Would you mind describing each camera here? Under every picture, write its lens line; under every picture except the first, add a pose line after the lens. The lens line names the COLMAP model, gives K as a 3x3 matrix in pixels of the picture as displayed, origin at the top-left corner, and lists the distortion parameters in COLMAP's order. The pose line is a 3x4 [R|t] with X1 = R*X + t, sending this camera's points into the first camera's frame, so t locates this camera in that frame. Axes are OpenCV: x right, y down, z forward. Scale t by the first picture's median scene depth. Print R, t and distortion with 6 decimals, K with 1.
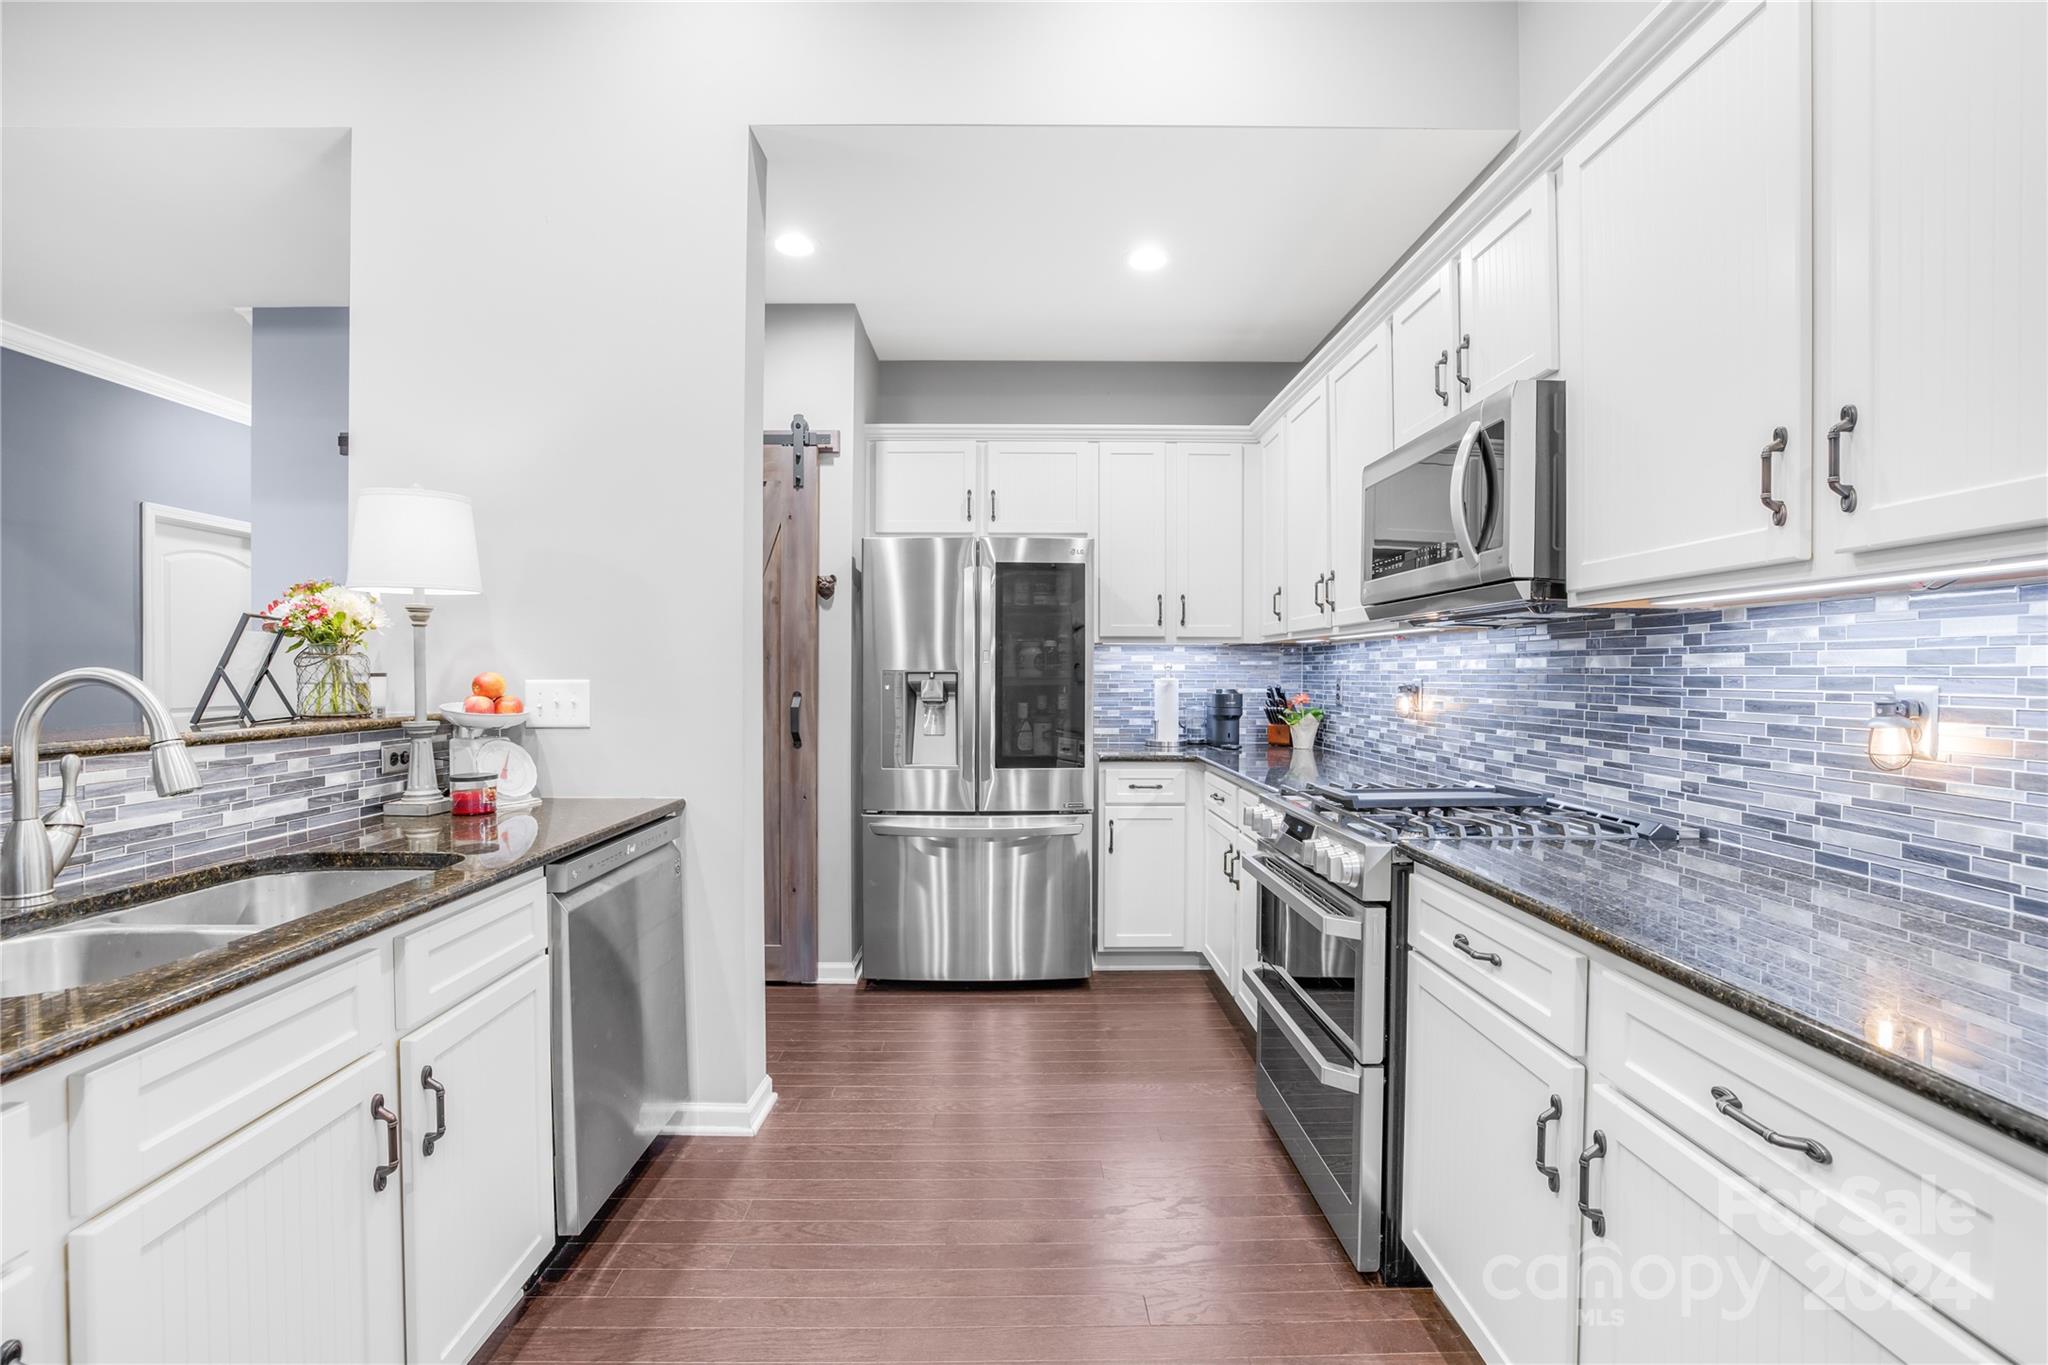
lens RADIAL K [[881.0, 0, 1024.0], [0, 881.0, 682.5], [0, 0, 1]] dist [-0.017537, 0.000966]
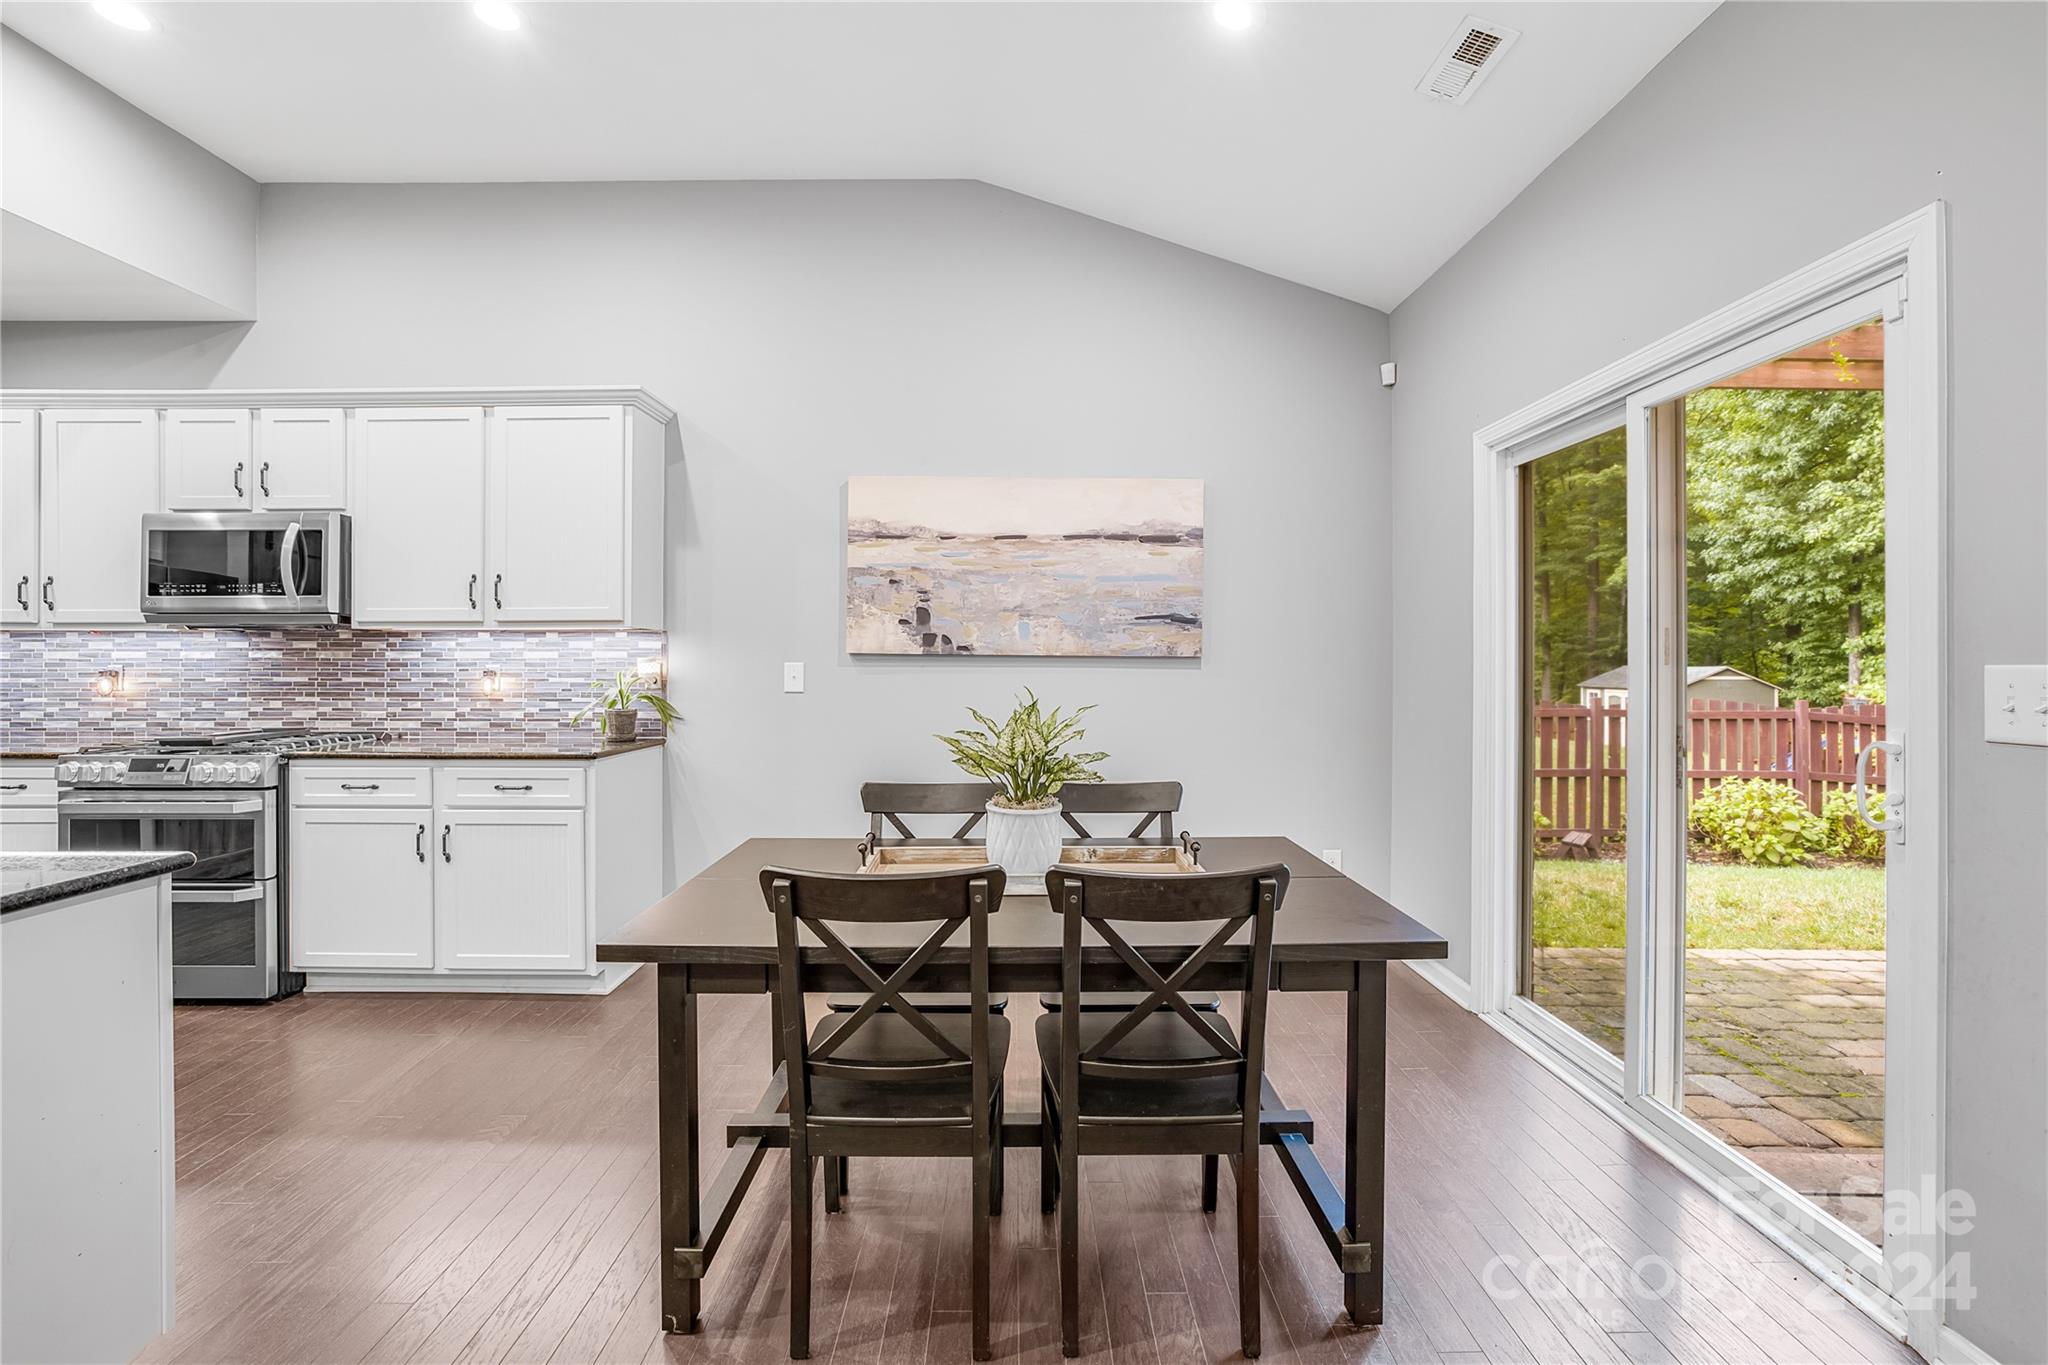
lens RADIAL K [[881.0, 0, 1024.0], [0, 881.0, 682.5], [0, 0, 1]] dist [-0.017537, 0.000966]
pose [[0.013685, -0.024679, 0.999602, -1.366220], [0.010658, 0.999642, 0.024534, 0.006856], [-0.999850, 0.010318, 0.013943, -0.581985]]
